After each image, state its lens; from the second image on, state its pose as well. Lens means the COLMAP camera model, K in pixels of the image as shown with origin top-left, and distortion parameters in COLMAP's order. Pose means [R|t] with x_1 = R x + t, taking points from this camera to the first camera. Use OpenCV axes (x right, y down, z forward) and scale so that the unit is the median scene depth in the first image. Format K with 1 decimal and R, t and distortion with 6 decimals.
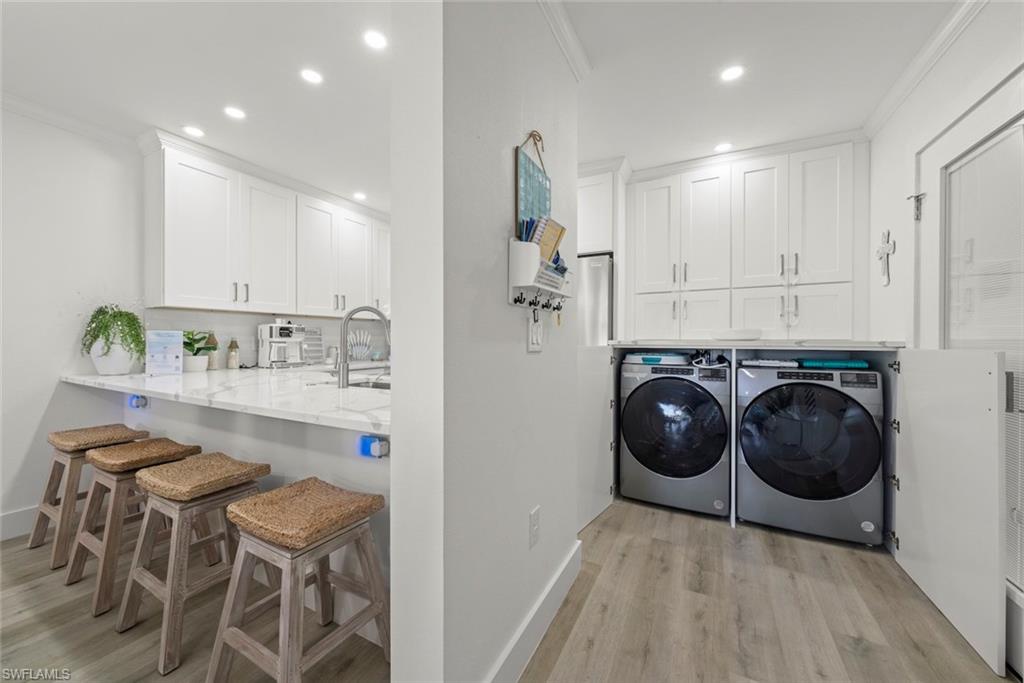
lens RADIAL K [[375.2, 0, 512.0], [0, 375.2, 341.5], [0, 0, 1]] dist [-0.001434, -0.000220]
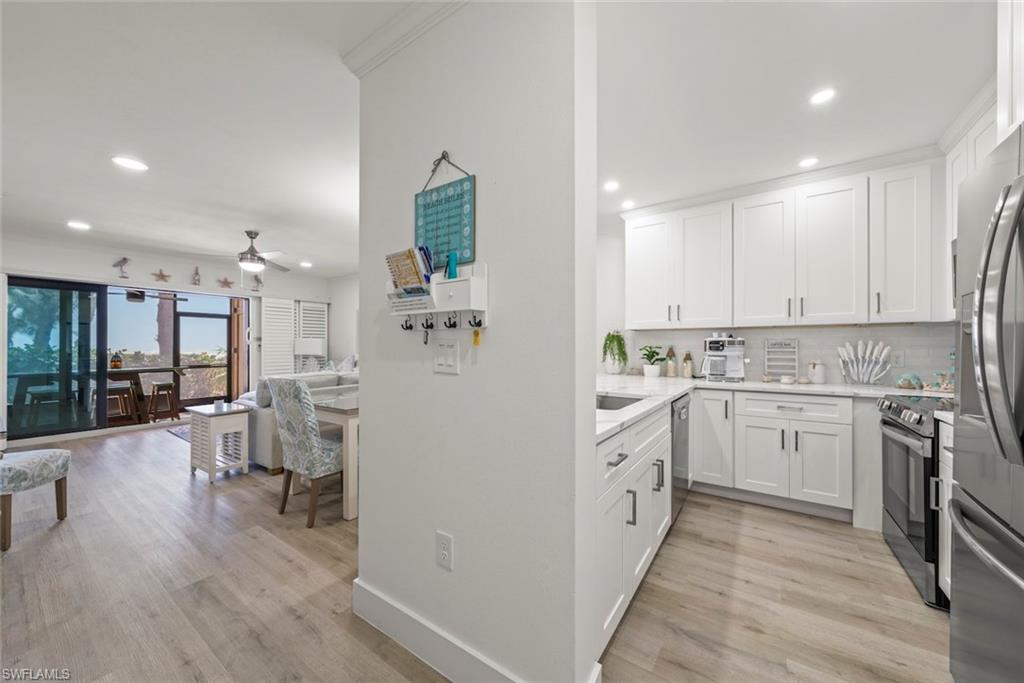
lens RADIAL K [[368.8, 0, 511.1], [0, 368.8, 346.2], [0, 0, 1]] dist [-0.001074, 0.000026]
pose [[-0.116432, -0.003294, -0.993193, 0.514091], [-0.004977, 0.999984, -0.002733, -0.021429], [0.993186, 0.004625, -0.116447, 0.657249]]
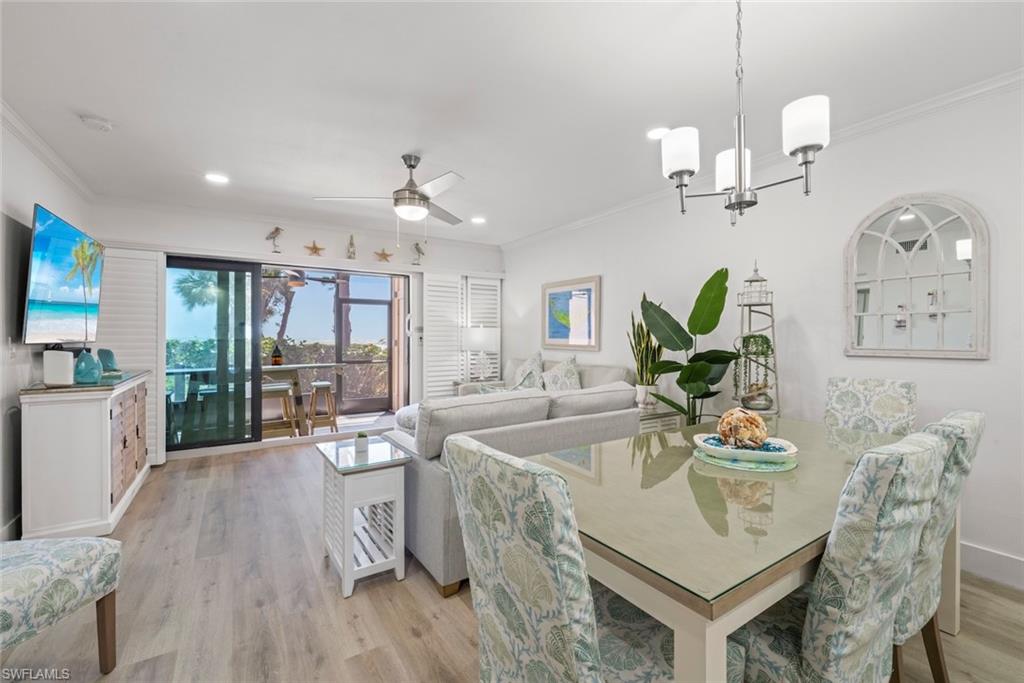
lens RADIAL K [[432.5, 0, 510.1], [0, 432.5, 338.2], [0, 0, 1]] dist [0.001195, -0.000099]
pose [[-0.488463, -0.000340, -0.872585, -0.035959], [-0.006314, 0.999975, 0.003145, -0.032062], [0.872562, 0.007045, -0.488453, 0.173988]]
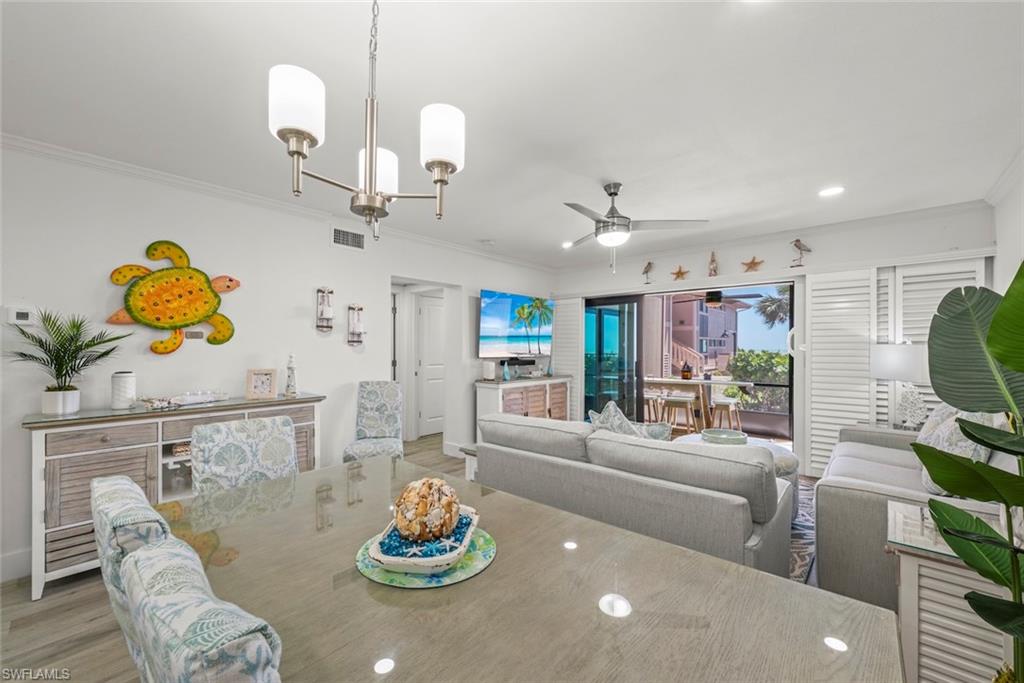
lens RADIAL K [[404.9, 0, 511.0], [0, 404.9, 351.0], [0, 0, 1]] dist [-0.000667, 0.000098]
pose [[-0.971651, -0.006917, 0.236318, -0.893005], [-0.003991, 0.999909, 0.012857, -0.064658], [-0.236385, 0.011550, -0.971591, 0.525396]]
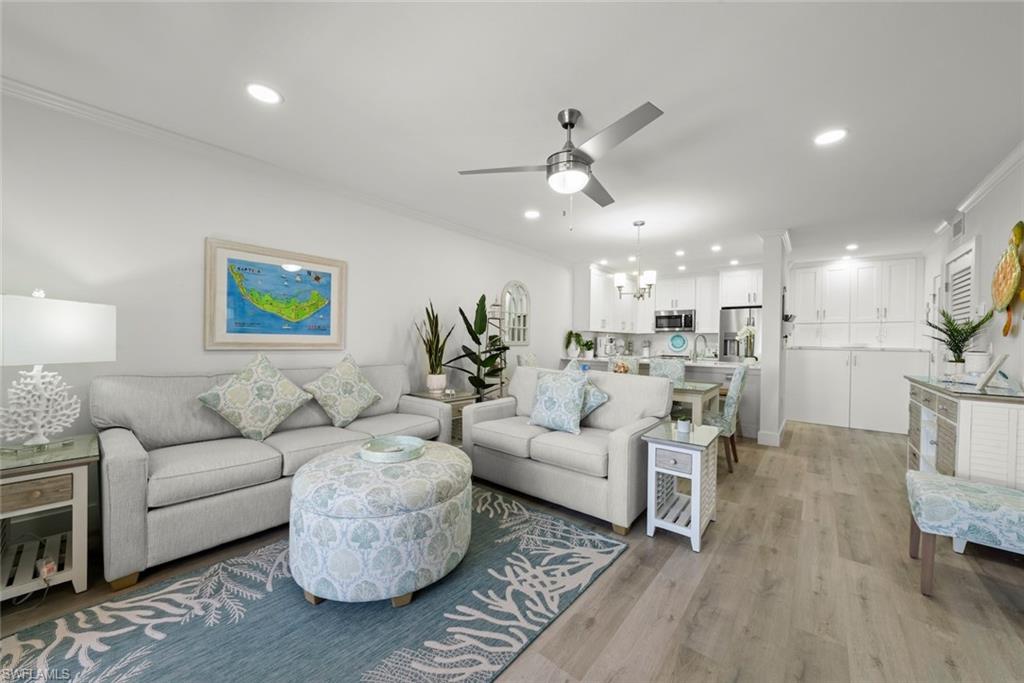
lens RADIAL K [[369.5, 0, 511.2], [0, 369.5, 343.5], [0, 0, 1]] dist [-0.000592, -0.000027]
pose [[0.978996, 0.012905, -0.203472, -0.853767], [-0.012332, 0.999916, 0.004082, -0.011068], [0.203508, -0.001488, 0.979072, -1.417974]]
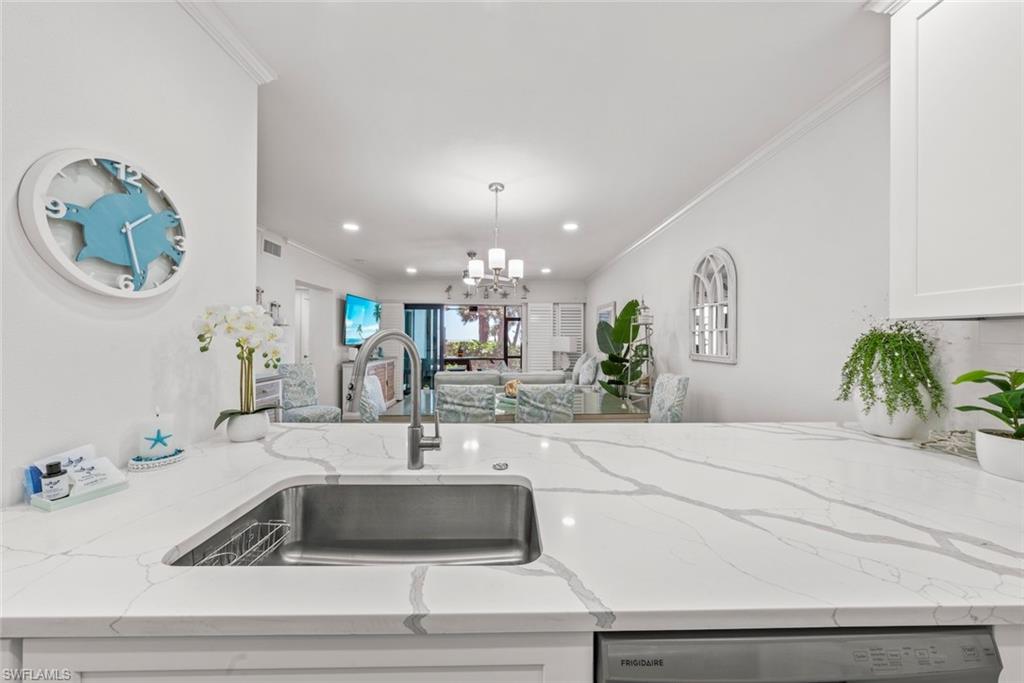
lens RADIAL K [[343.0, 0, 512.7], [0, 343.0, 339.1], [0, 0, 1]] dist [-0.000740, -0.000077]
pose [[-0.871570, -0.005424, -0.490240, -0.211131], [-0.008048, 0.999962, 0.003244, -0.059705], [0.490204, 0.006773, -0.871581, 1.054944]]
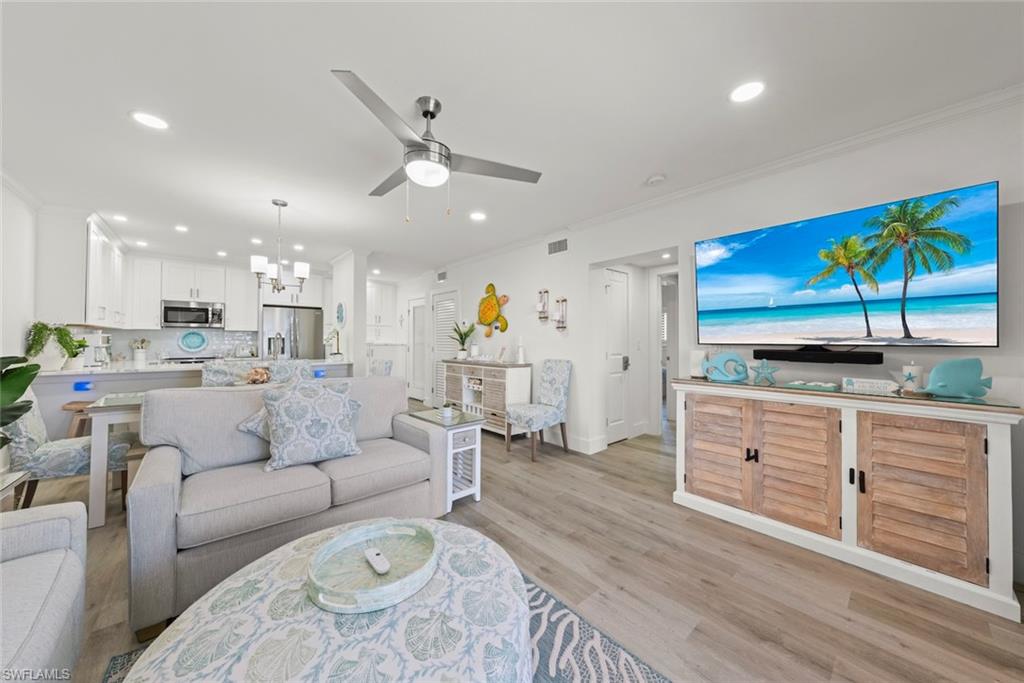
lens RADIAL K [[348.8, 0, 511.9], [0, 348.8, 335.7], [0, 0, 1]] dist [-0.001380, -0.000078]
pose [[0.351756, 0.013194, 0.935999, -1.499863], [0.002130, 0.999887, -0.014895, -0.021020], [-0.936089, 0.007233, 0.351688, -1.016452]]
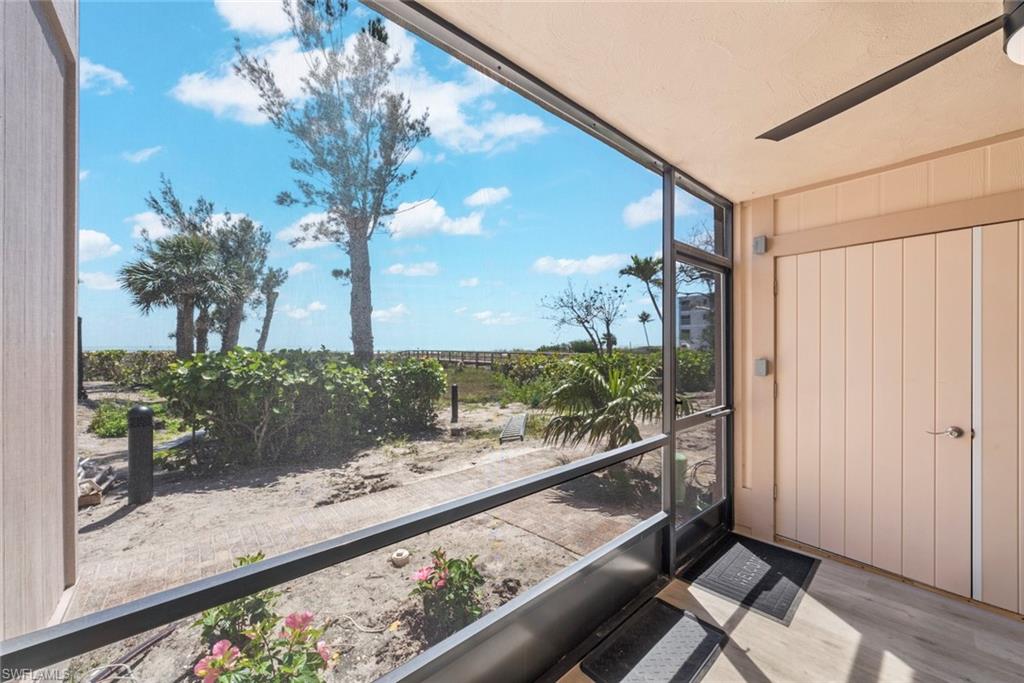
lens RADIAL K [[379.1, 0, 506.4], [0, 379.1, 350.3], [0, 0, 1]] dist [-0.001582, -0.000020]
pose [[-0.361172, 0.015708, -0.932367, -1.005035], [-0.001956, 0.999843, 0.017603, -0.047732], [0.932497, 0.008182, -0.361084, -2.189266]]
